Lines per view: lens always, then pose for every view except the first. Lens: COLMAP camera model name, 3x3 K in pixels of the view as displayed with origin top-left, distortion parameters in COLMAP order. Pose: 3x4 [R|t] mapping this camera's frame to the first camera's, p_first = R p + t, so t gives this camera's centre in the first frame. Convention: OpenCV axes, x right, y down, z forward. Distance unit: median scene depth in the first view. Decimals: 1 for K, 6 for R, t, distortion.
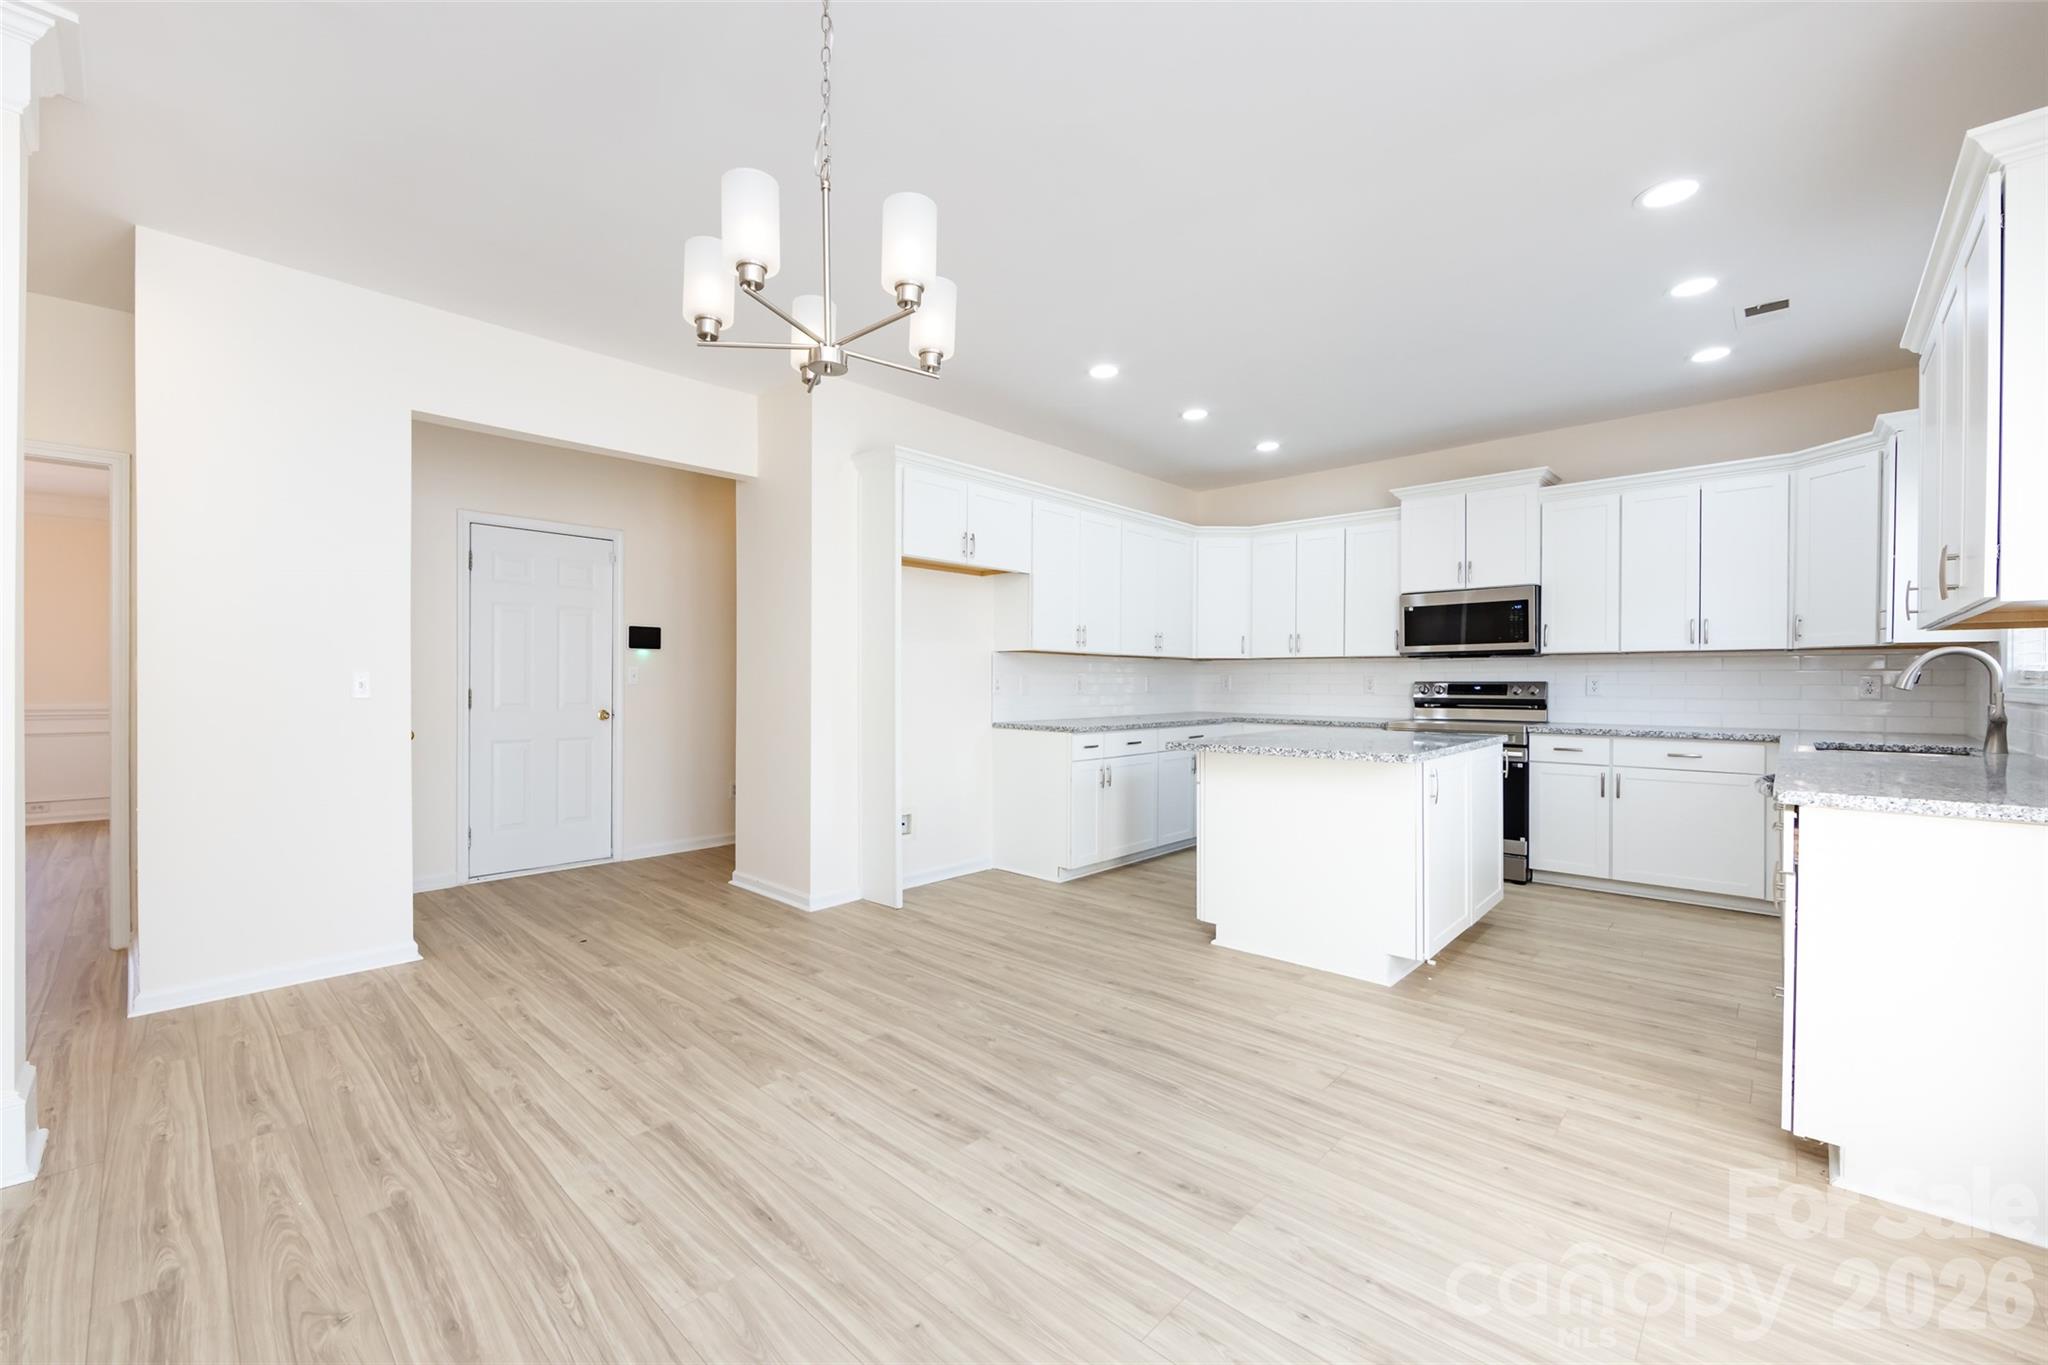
lens RADIAL K [[833.1, 0, 959.4], [0, 833.1, 688.2], [0, 0, 1]] dist [-0.007515, 0.001037]
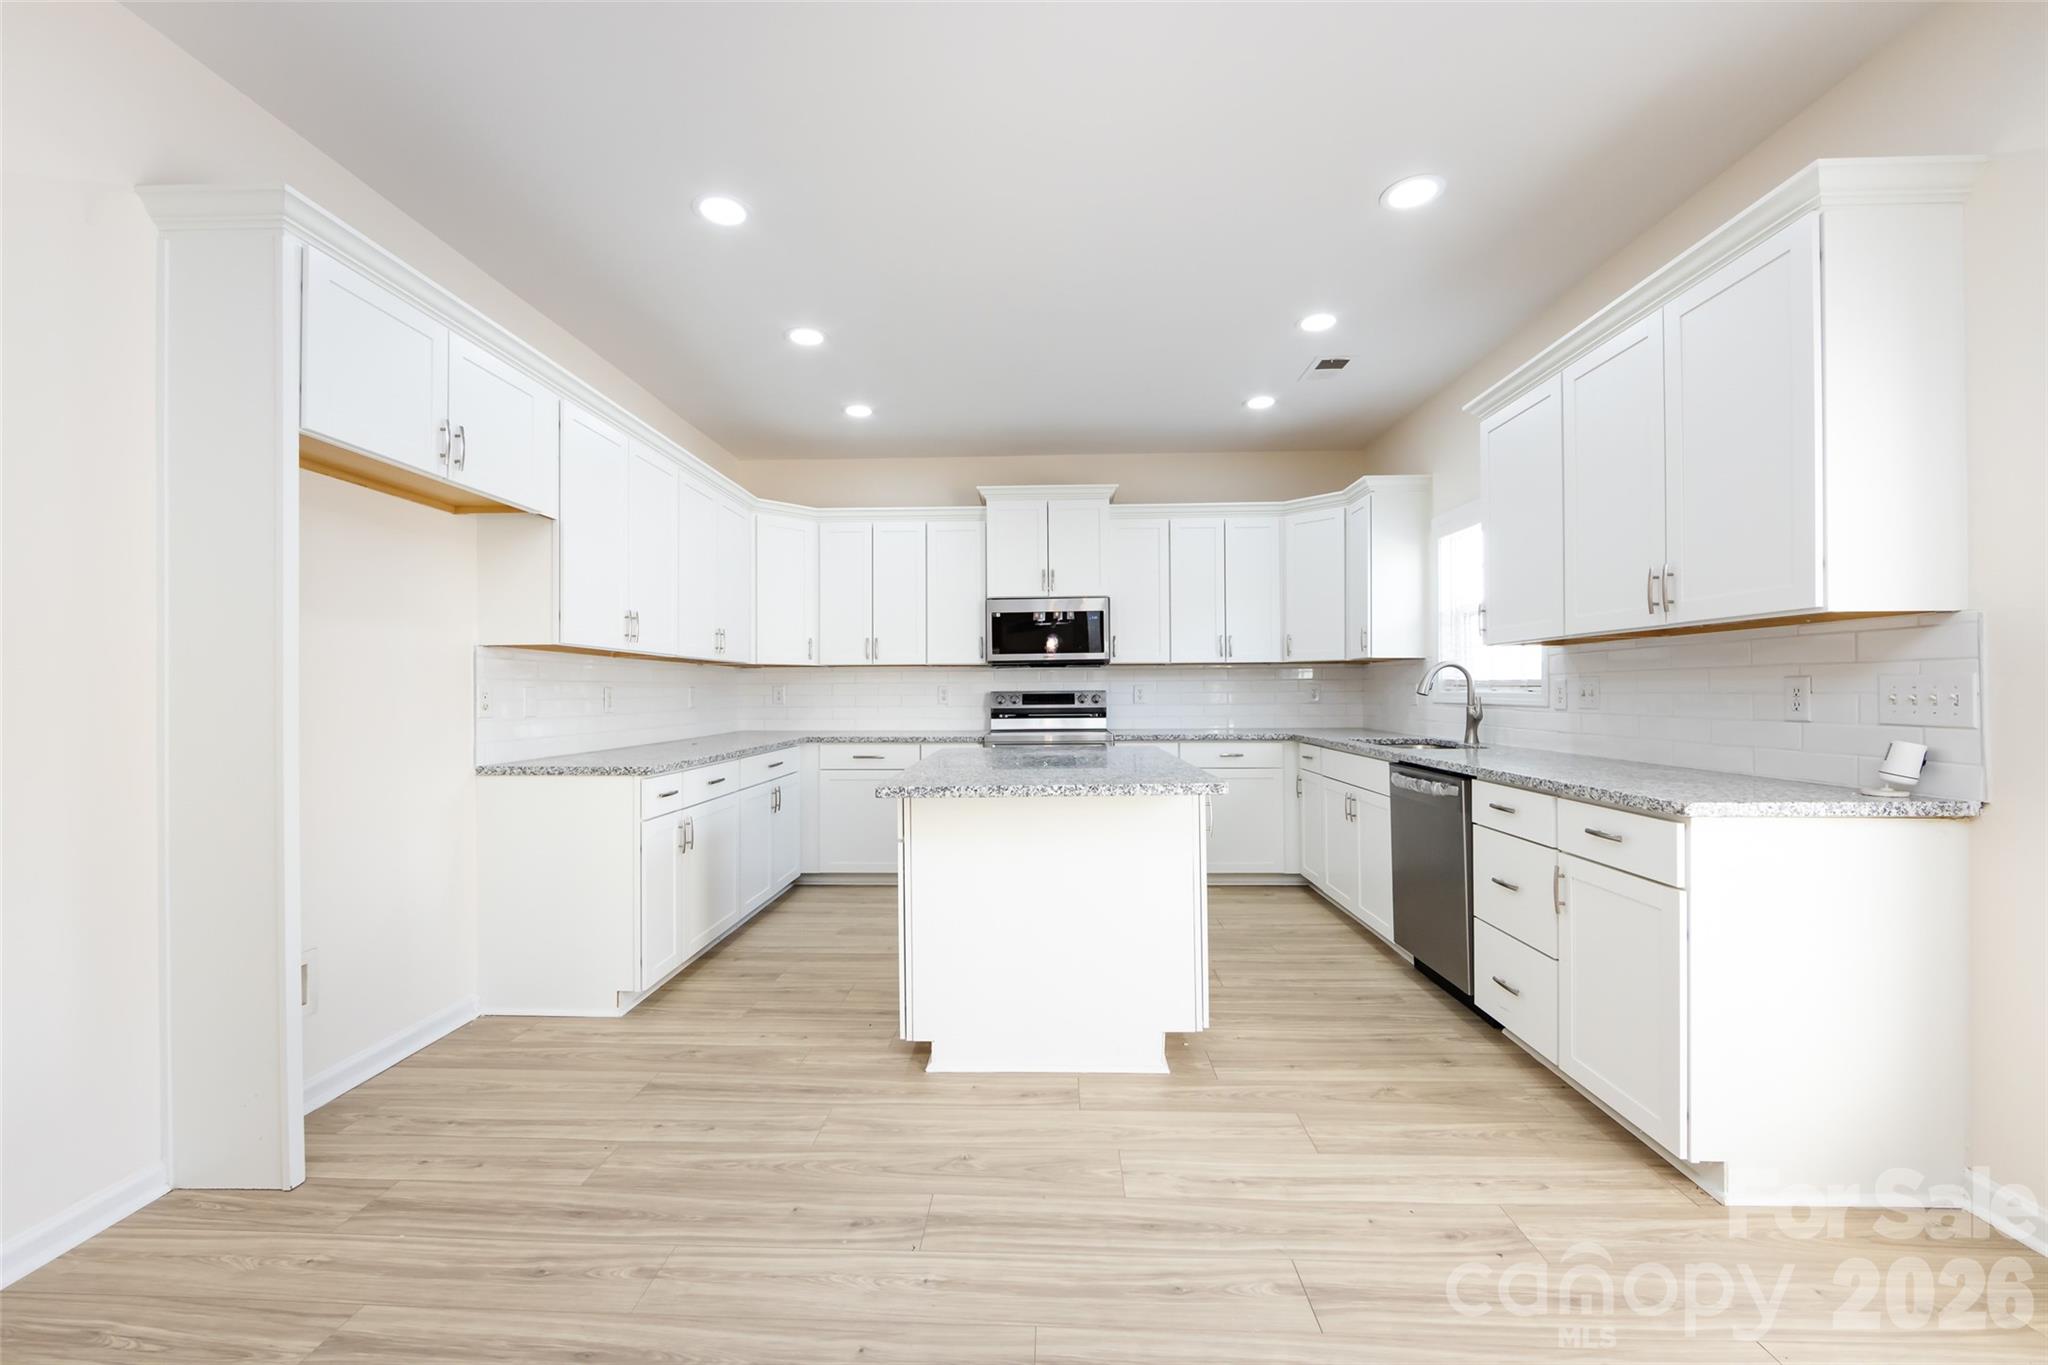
lens RADIAL K [[812.4, 0, 1030.5], [0, 812.4, 686.5], [0, 0, 1]] dist [-0.001343, -0.001238]
pose [[0.725739, -0.002275, 0.687967, -0.076236], [0.013383, 0.999852, -0.010812, -0.003639], [-0.687840, 0.017054, 0.725662, 0.346423]]
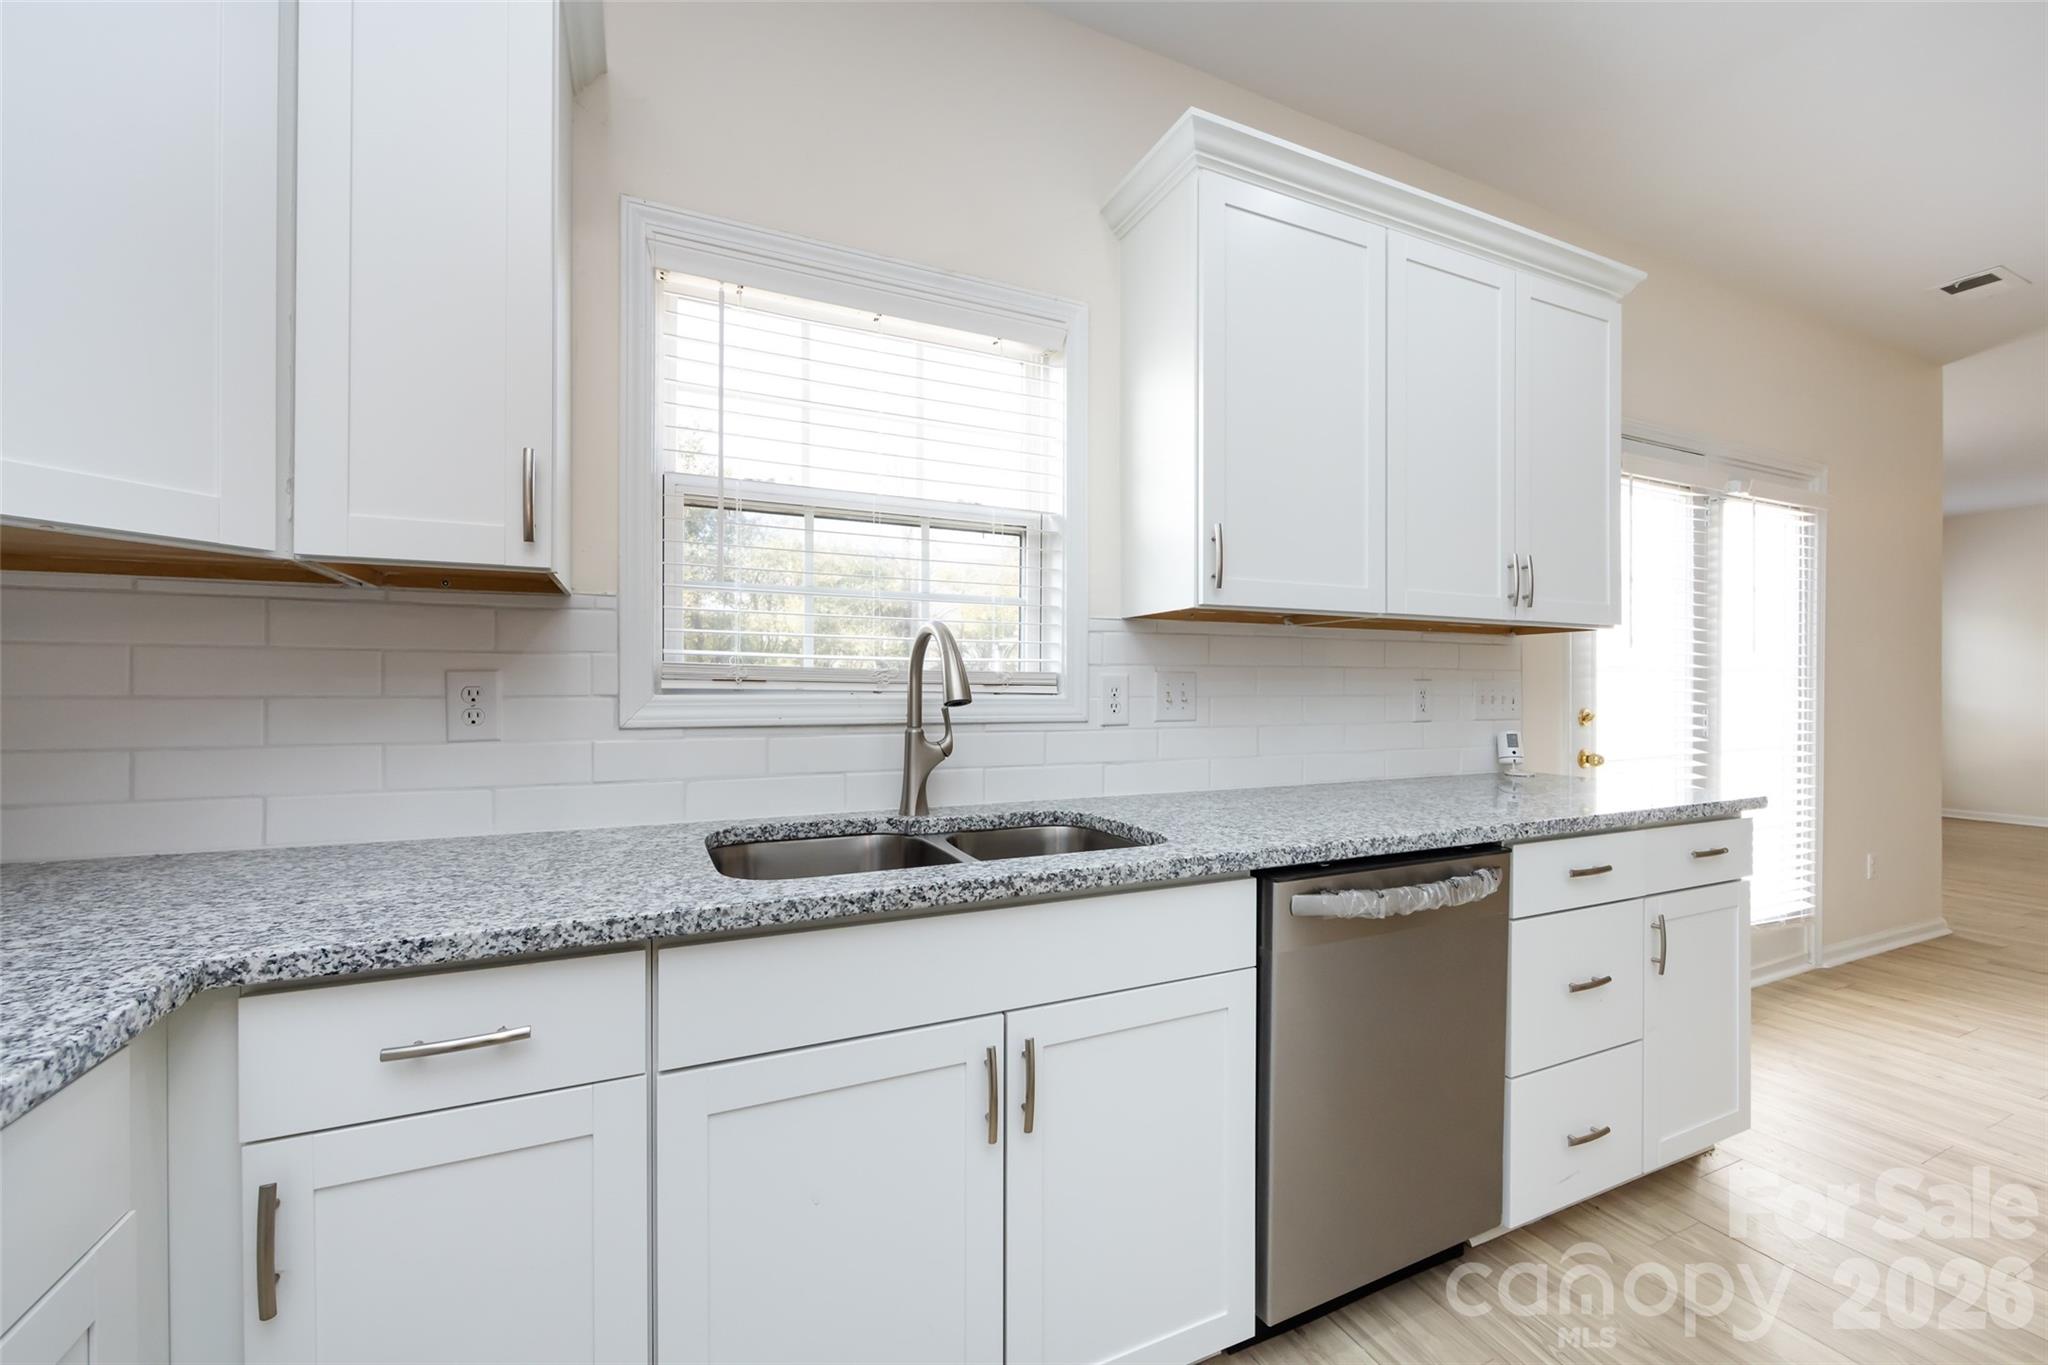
lens RADIAL K [[812.4, 0, 1009.0], [0, 812.4, 690.4], [0, 0, 1]] dist [-0.001343, -0.001238]
pose [[-0.933847, -0.004063, 0.357649, 0.630350], [-0.000134, 0.999939, 0.011010, -0.007670], [-0.357672, 0.010234, -0.933791, 0.940235]]
